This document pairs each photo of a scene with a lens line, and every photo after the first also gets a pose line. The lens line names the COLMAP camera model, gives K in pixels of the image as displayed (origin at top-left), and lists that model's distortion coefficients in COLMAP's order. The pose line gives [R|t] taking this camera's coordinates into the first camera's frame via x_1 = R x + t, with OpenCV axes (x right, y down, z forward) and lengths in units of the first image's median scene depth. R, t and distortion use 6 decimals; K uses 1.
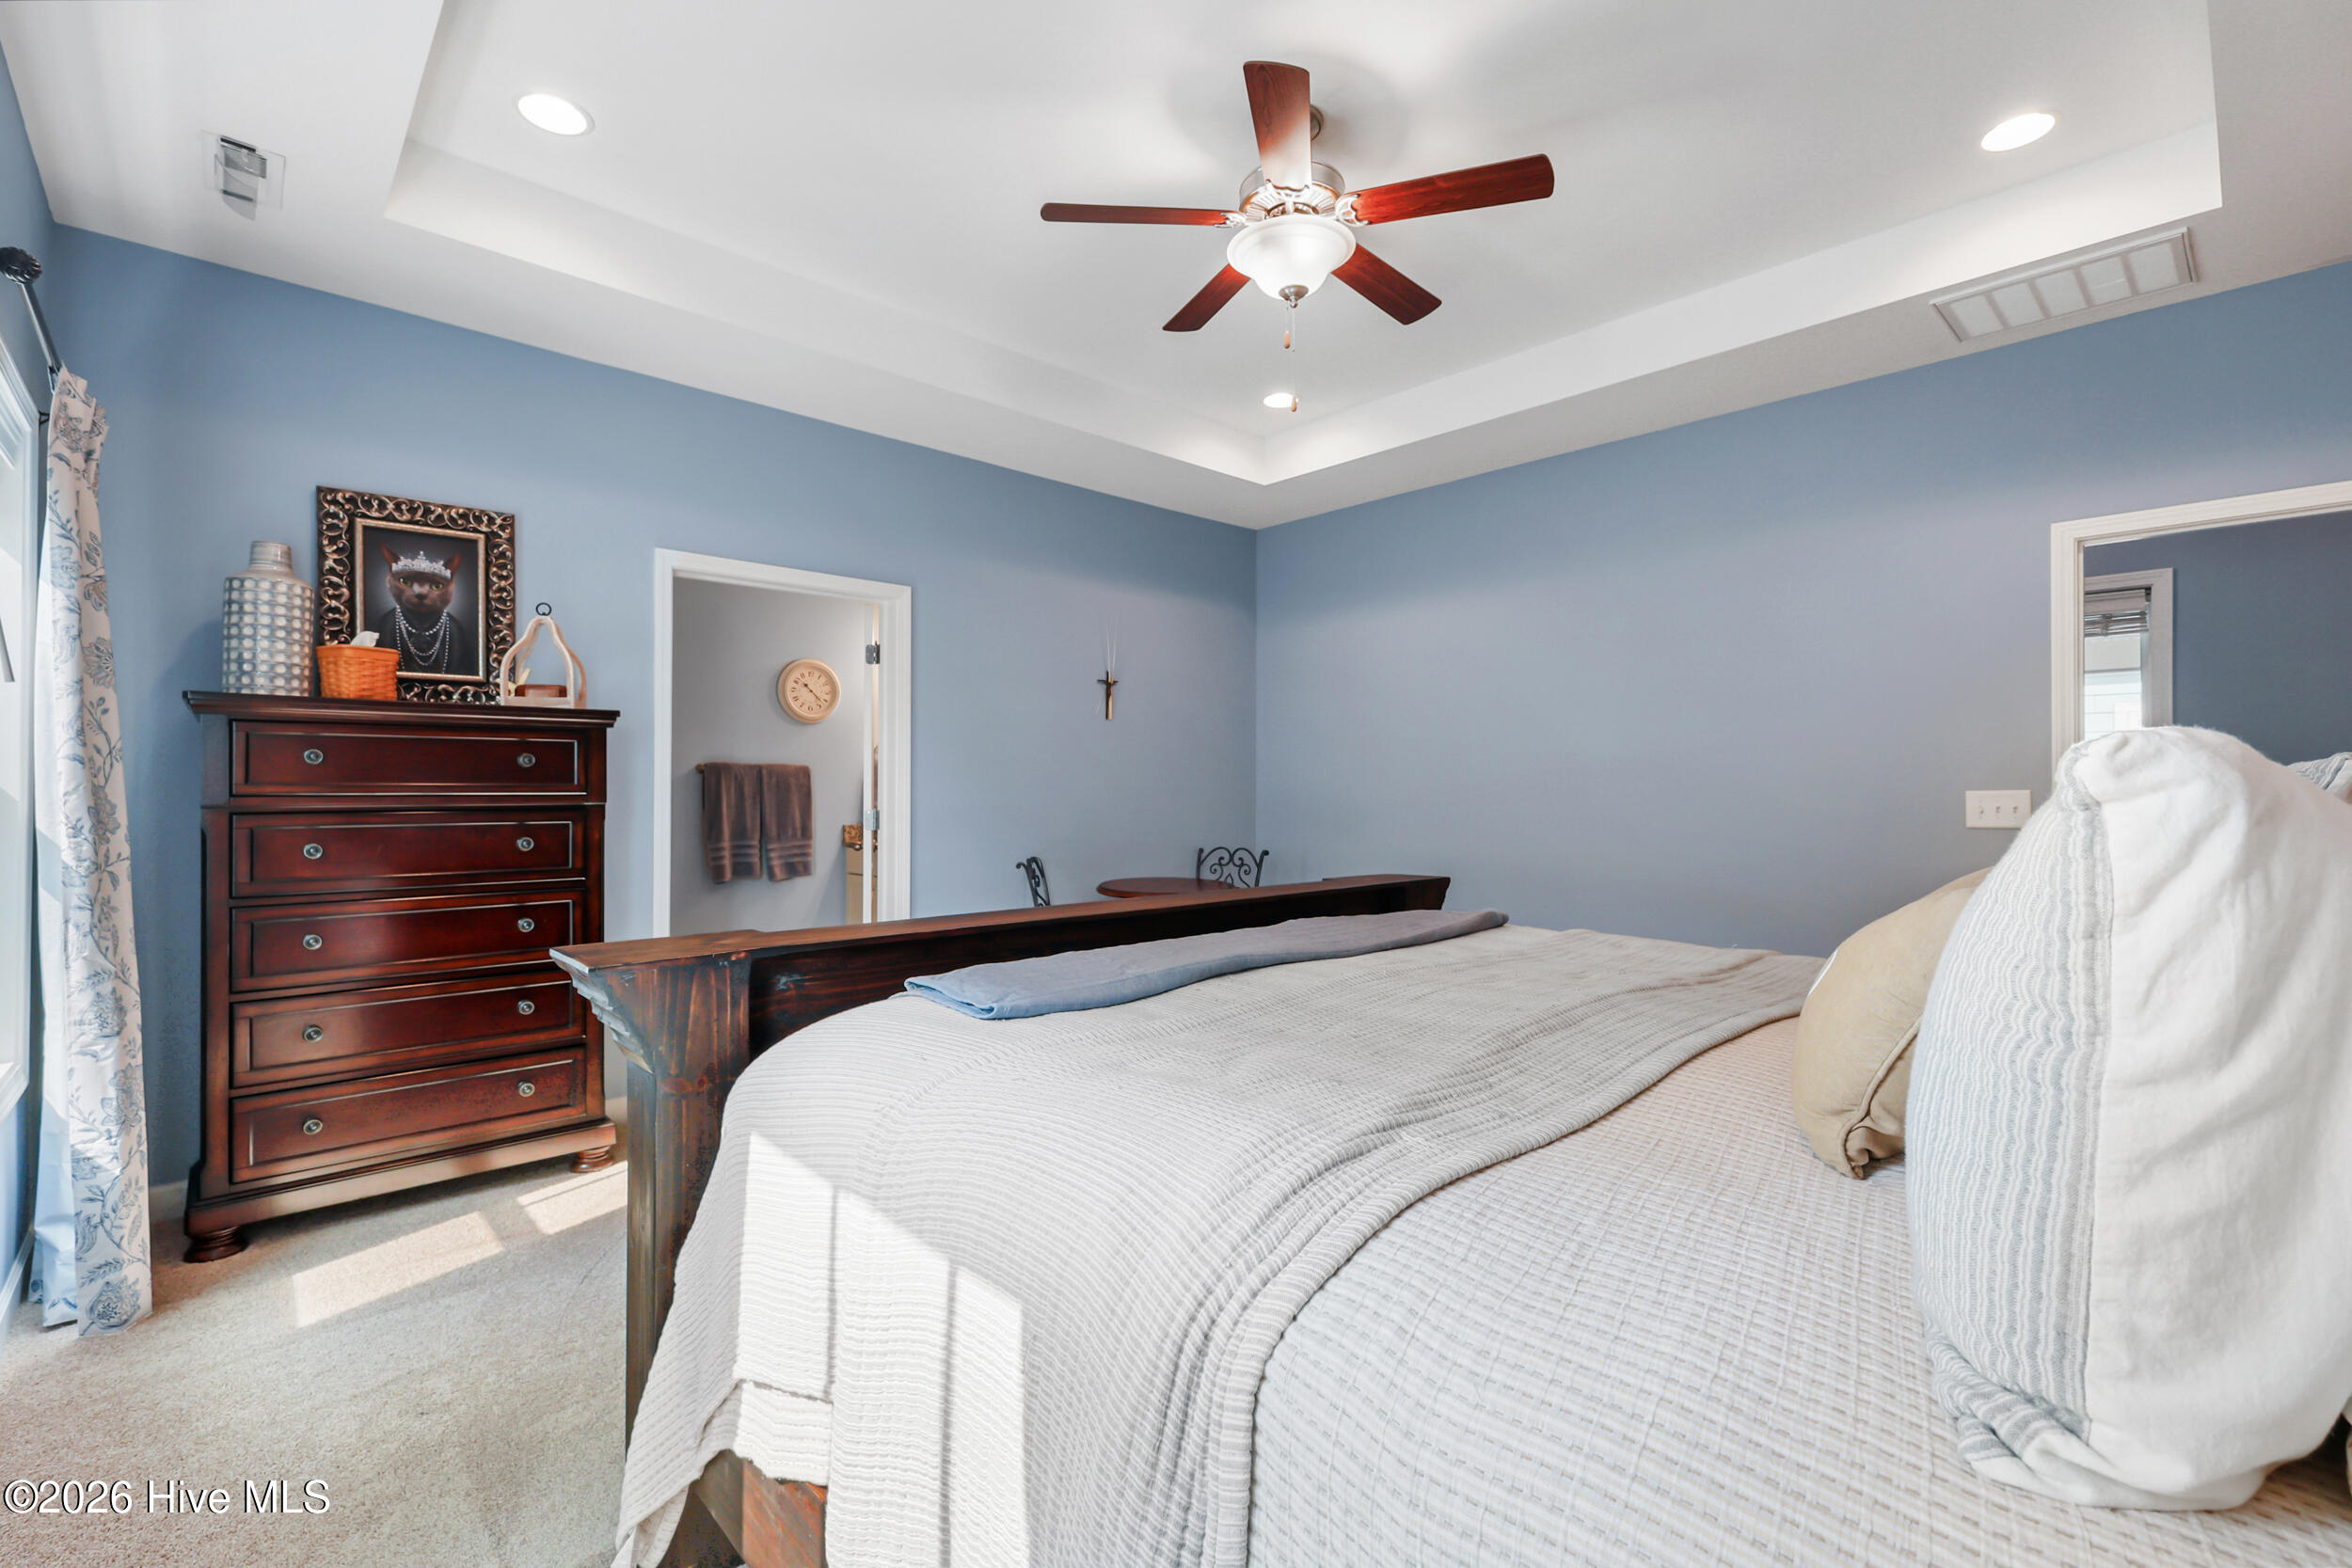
lens RADIAL K [[1022.0, 0, 1175.6], [0, 1022.0, 787.1], [0, 0, 1]] dist [0.002663, 0.000576]
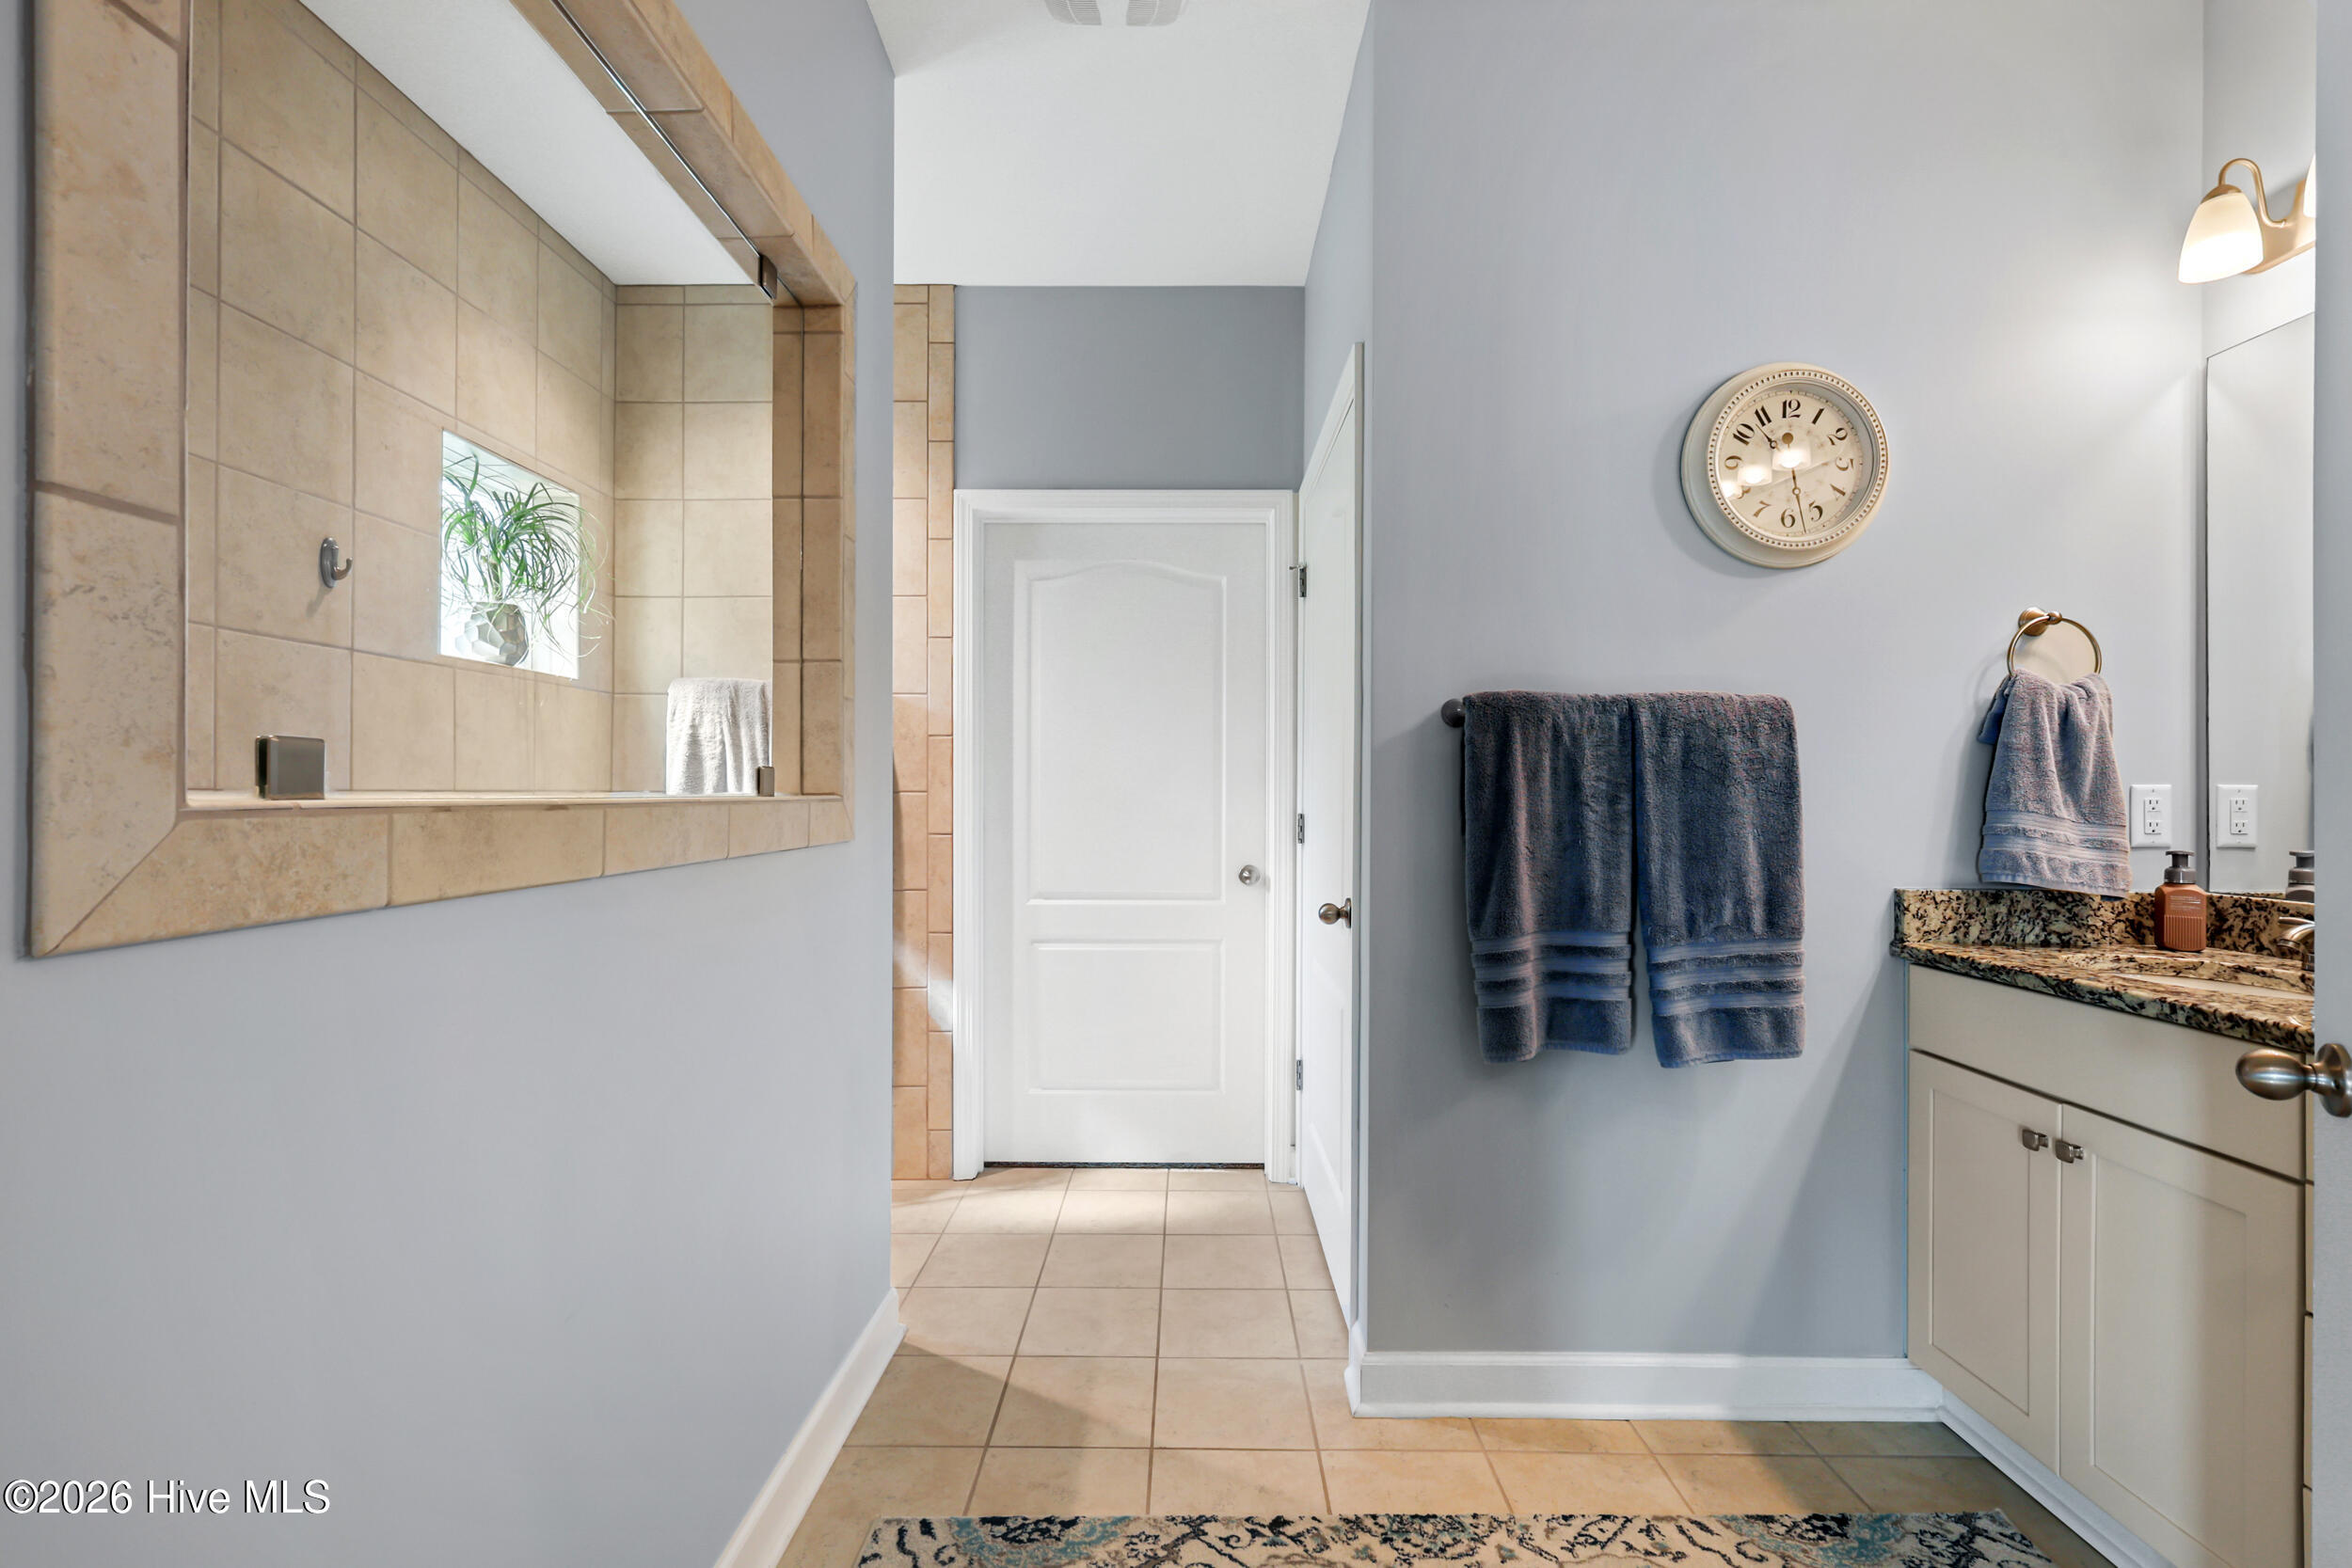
lens RADIAL K [[1022.0, 0, 1178.9], [0, 1022.0, 774.9], [0, 0, 1]] dist [0.002663, 0.000576]
pose [[0.718199, 0.002009, -0.695835, -0.288489], [0.002127, 0.999985, 0.005083, 0.000497], [0.695834, -0.005131, 0.718184, 0.679009]]
